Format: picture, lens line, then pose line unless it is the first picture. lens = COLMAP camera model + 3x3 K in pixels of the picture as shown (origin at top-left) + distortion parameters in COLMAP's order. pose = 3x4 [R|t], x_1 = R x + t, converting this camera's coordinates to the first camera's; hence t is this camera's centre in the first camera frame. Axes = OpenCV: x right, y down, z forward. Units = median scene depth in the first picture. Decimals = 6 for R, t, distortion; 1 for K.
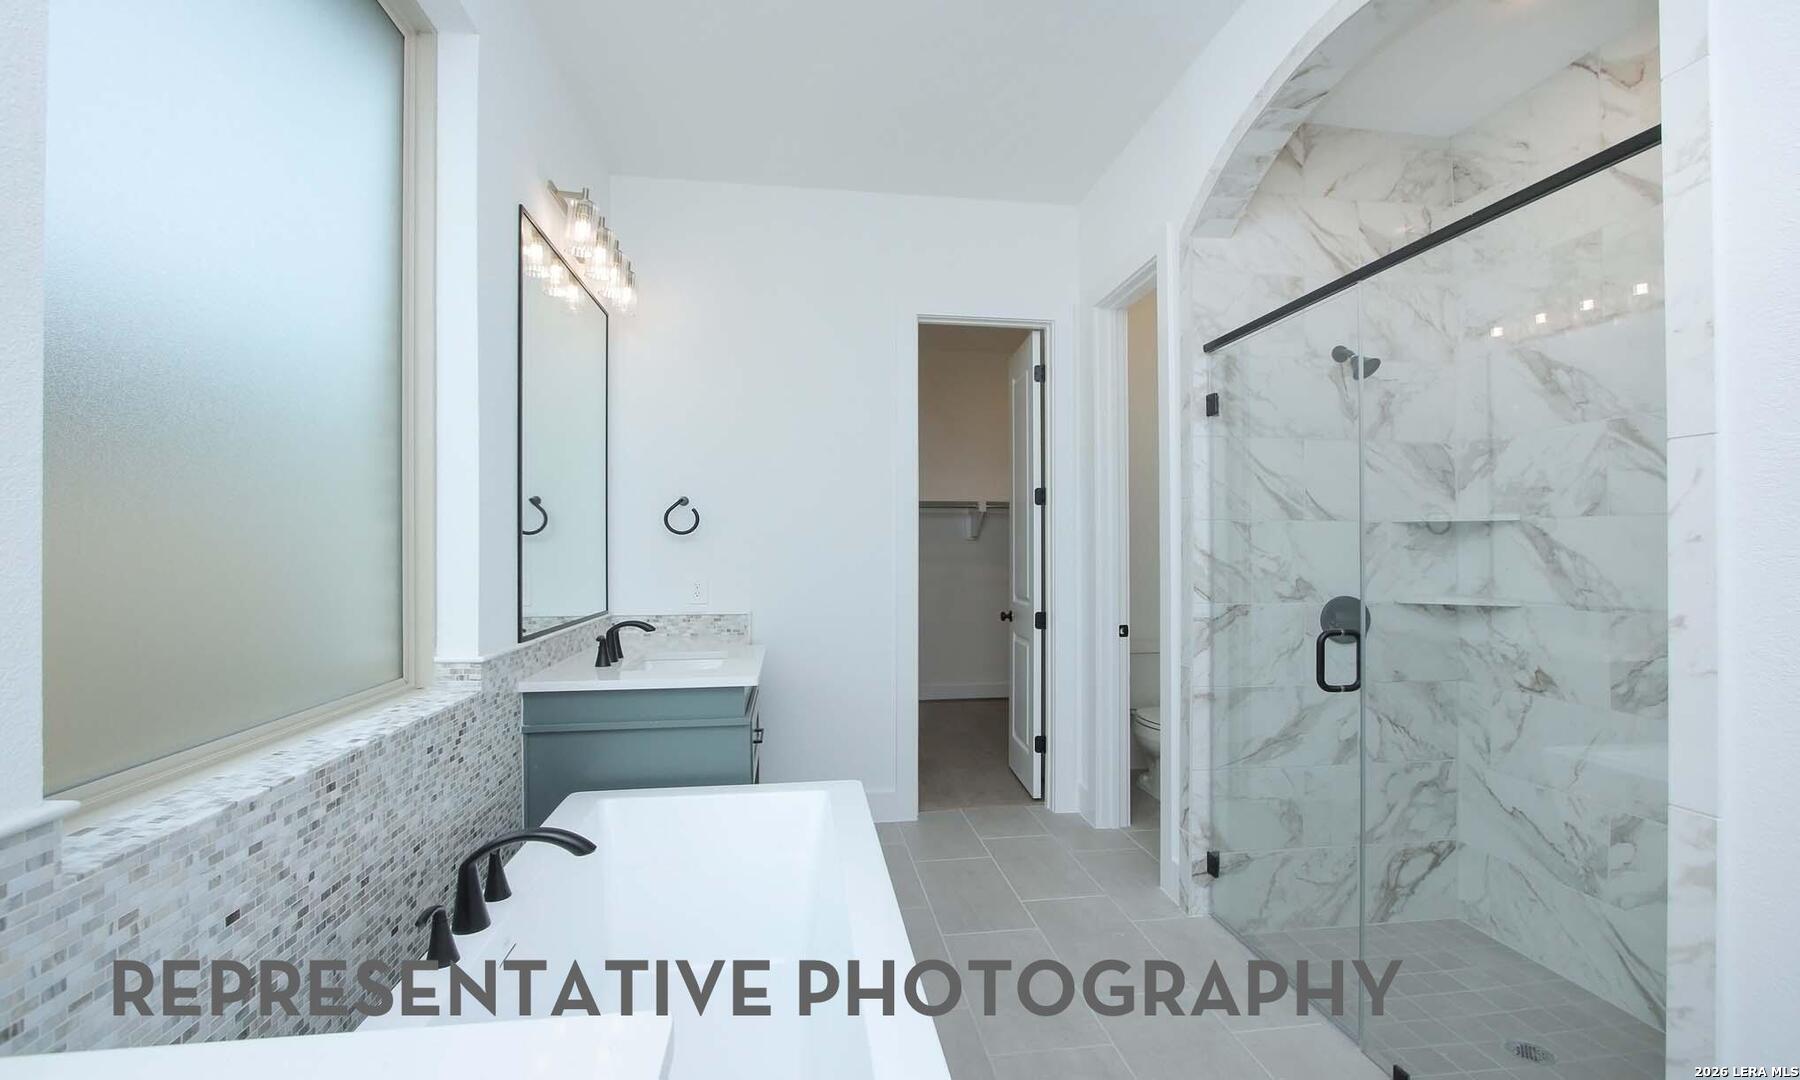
lens RADIAL K [[819.0, 0, 900.0], [0, 819.0, 540.0], [0, 0, 1]] dist [-0.028143, 0.006005]
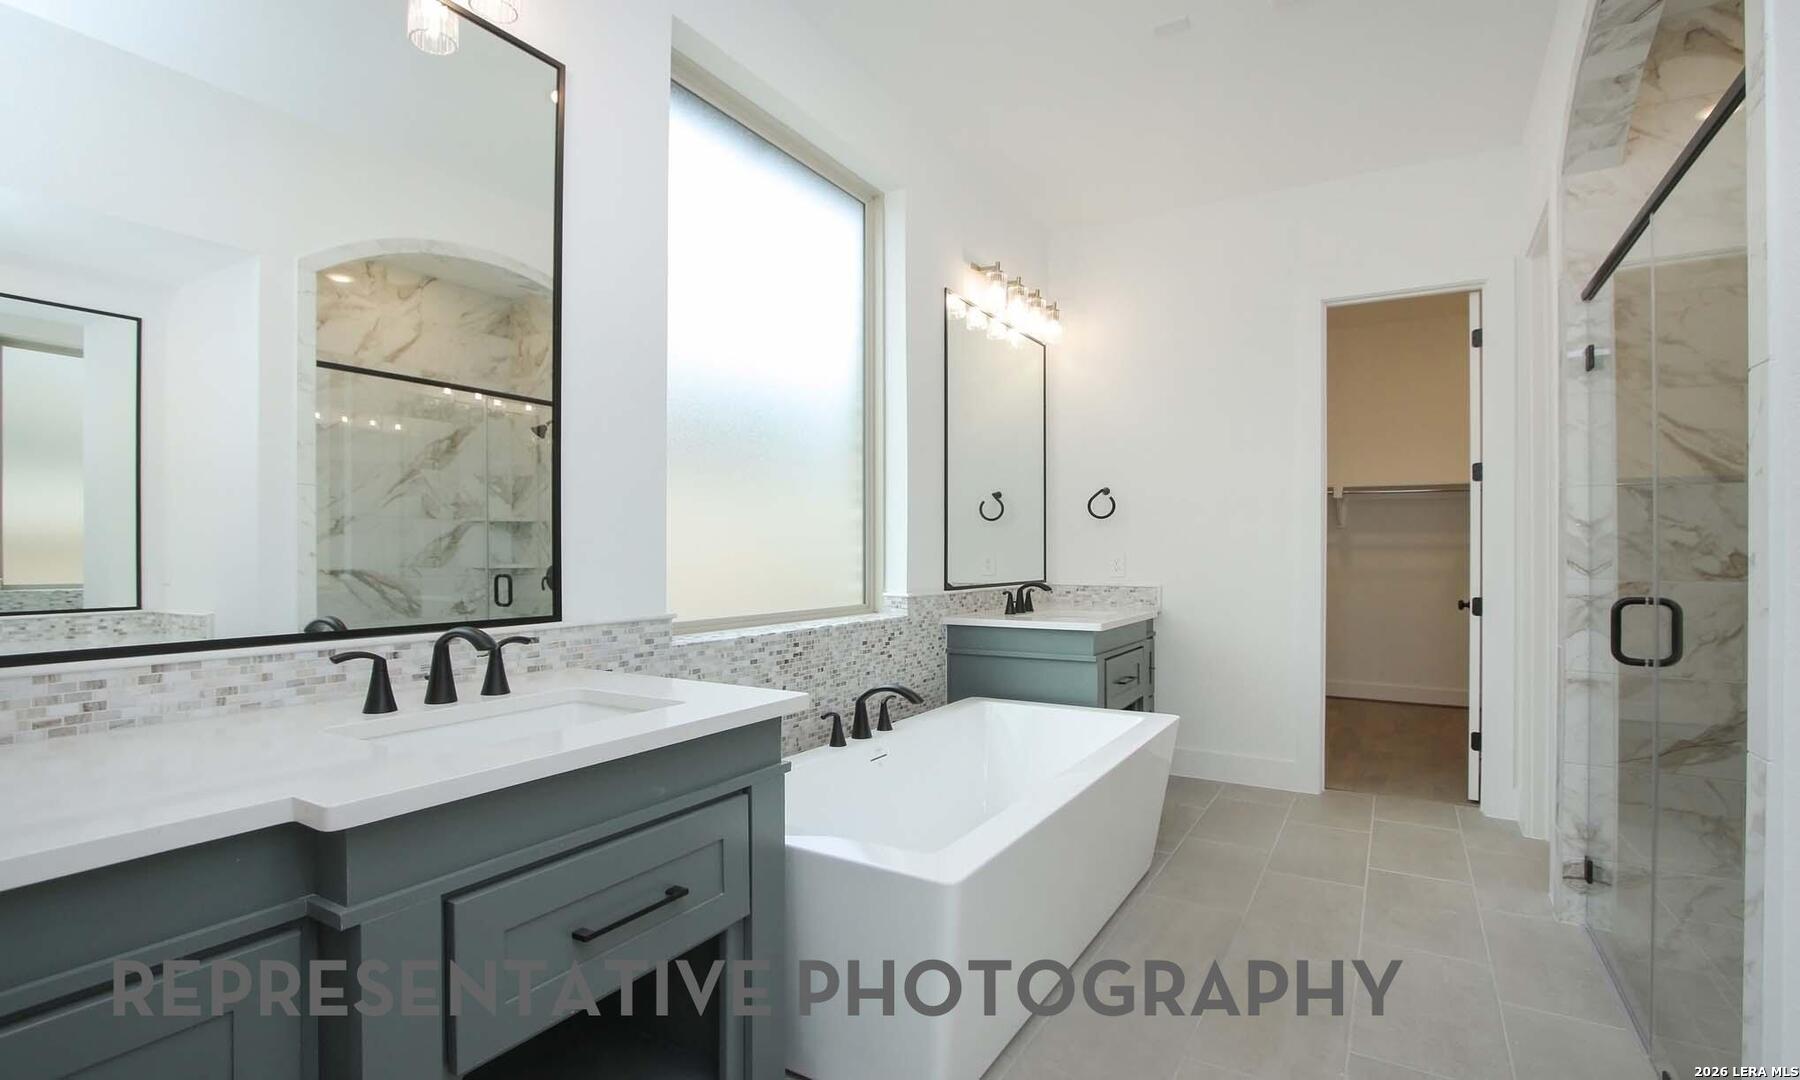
lens RADIAL K [[819.0, 0, 900.0], [0, 819.0, 540.0], [0, 0, 1]] dist [-0.028143, 0.006005]
pose [[0.780596, -0.002220, -0.625032, 0.359016], [0.001450, 0.999997, -0.001741, 0.036905], [0.625034, 0.000453, 0.780597, -0.176051]]
